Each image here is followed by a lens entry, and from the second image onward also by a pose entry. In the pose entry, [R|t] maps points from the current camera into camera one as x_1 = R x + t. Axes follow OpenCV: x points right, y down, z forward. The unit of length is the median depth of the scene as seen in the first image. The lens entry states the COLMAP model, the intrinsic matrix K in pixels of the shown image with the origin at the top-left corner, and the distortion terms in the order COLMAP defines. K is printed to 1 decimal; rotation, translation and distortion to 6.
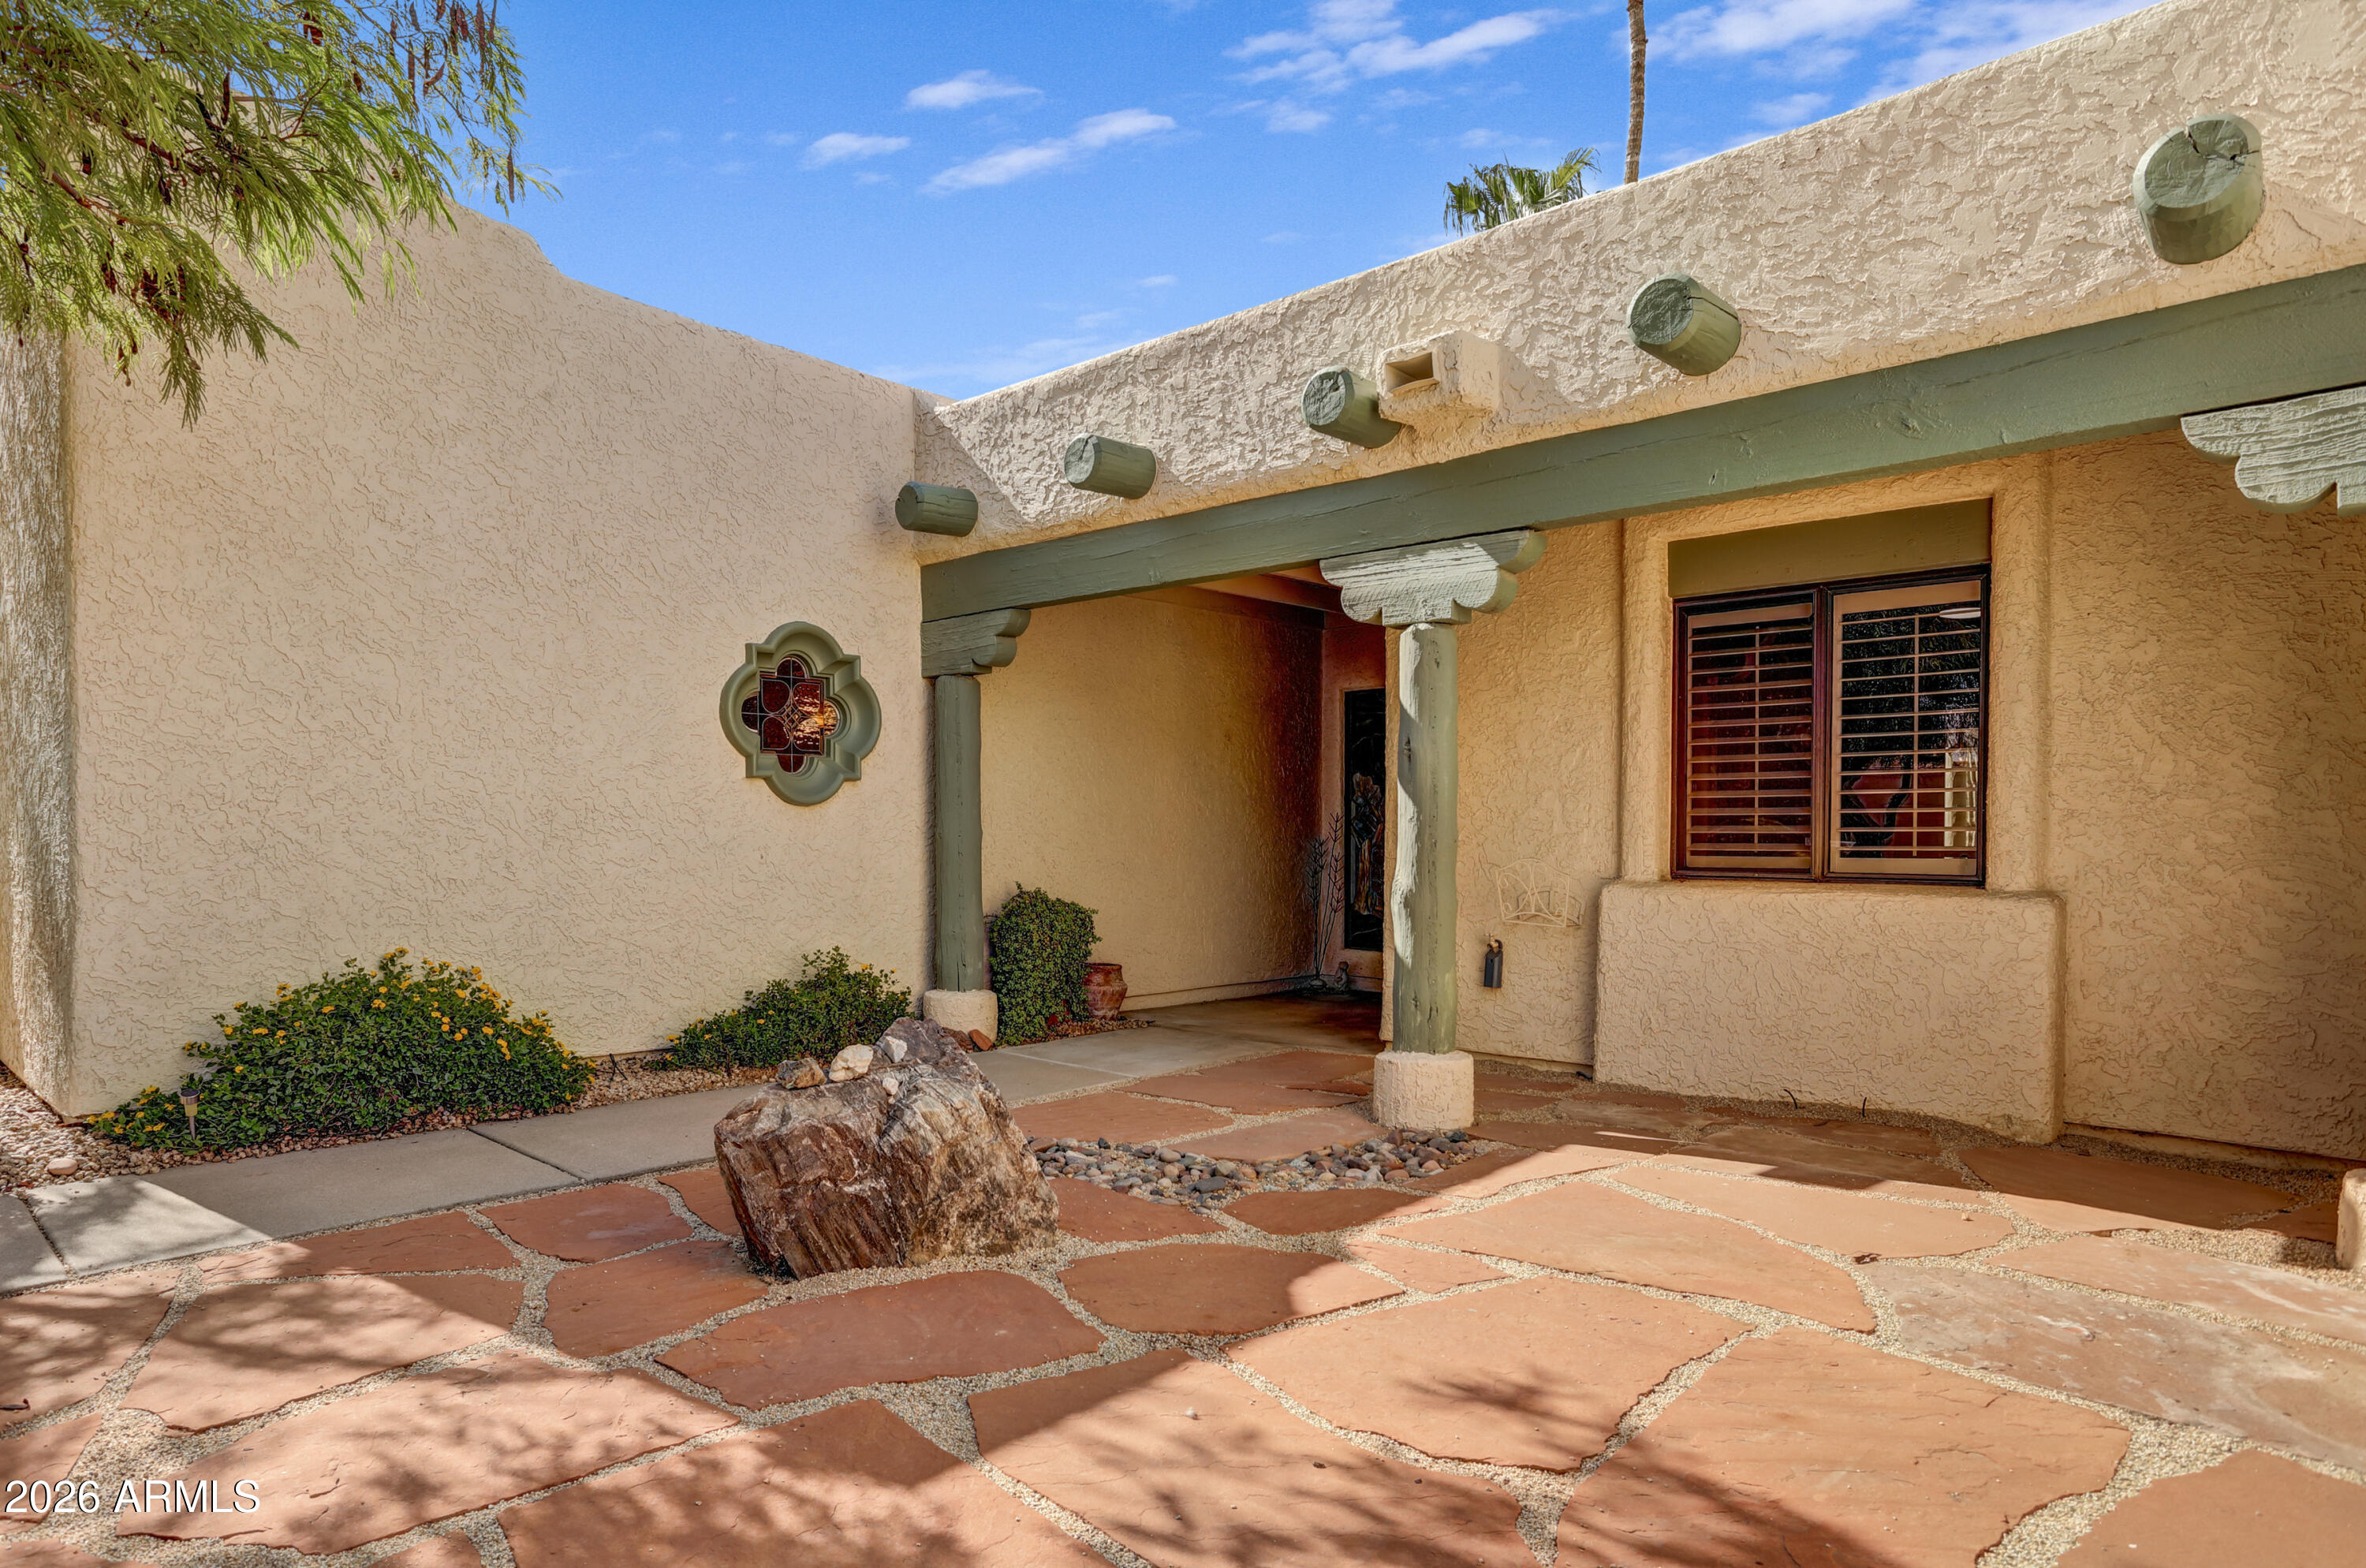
lens RADIAL K [[1316.0, 0, 1181.0], [0, 1316.0, 860.2], [0, 0, 1]] dist [-0.067312, 0.044642]
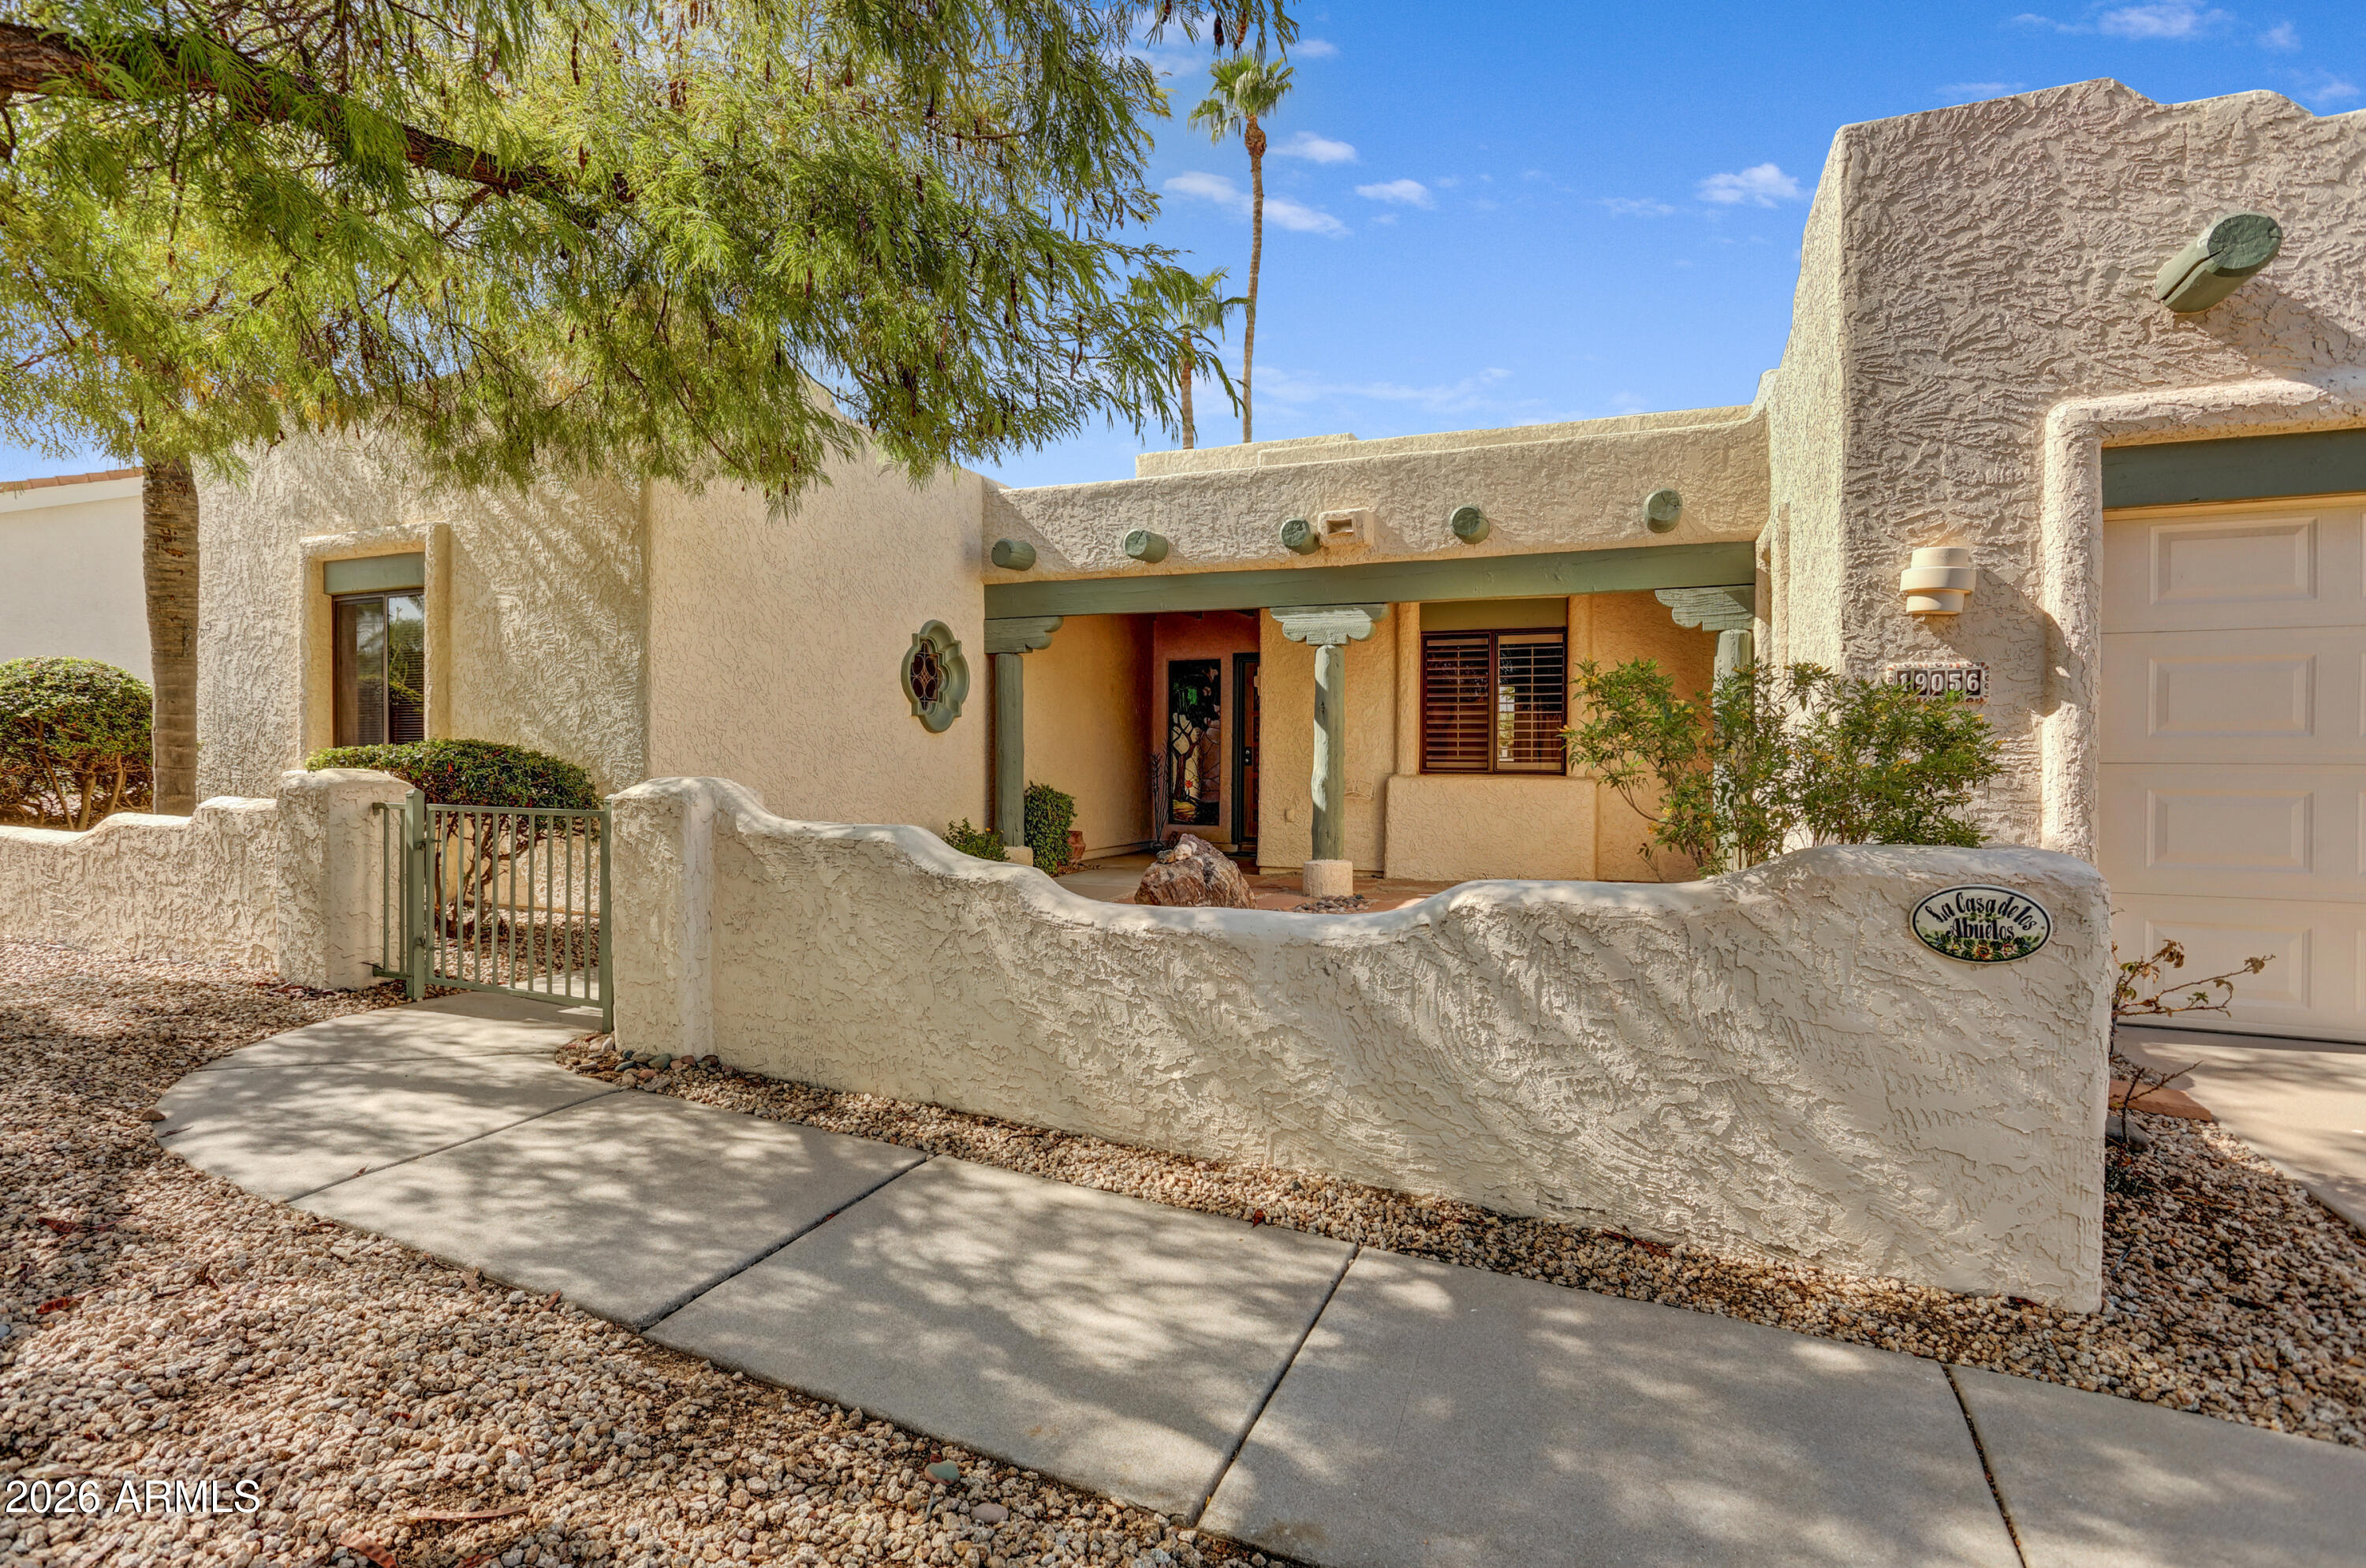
lens RADIAL K [[1144.8, 0, 1183.0], [0, 1144.8, 784.0], [0, 0, 1]] dist [-0.091071, -0.000048]
pose [[0.939126, -0.008787, 0.343459, -0.556288], [0.006104, 0.999942, 0.008892, 0.012606], [-0.343518, -0.006254, 0.939125, -0.498614]]
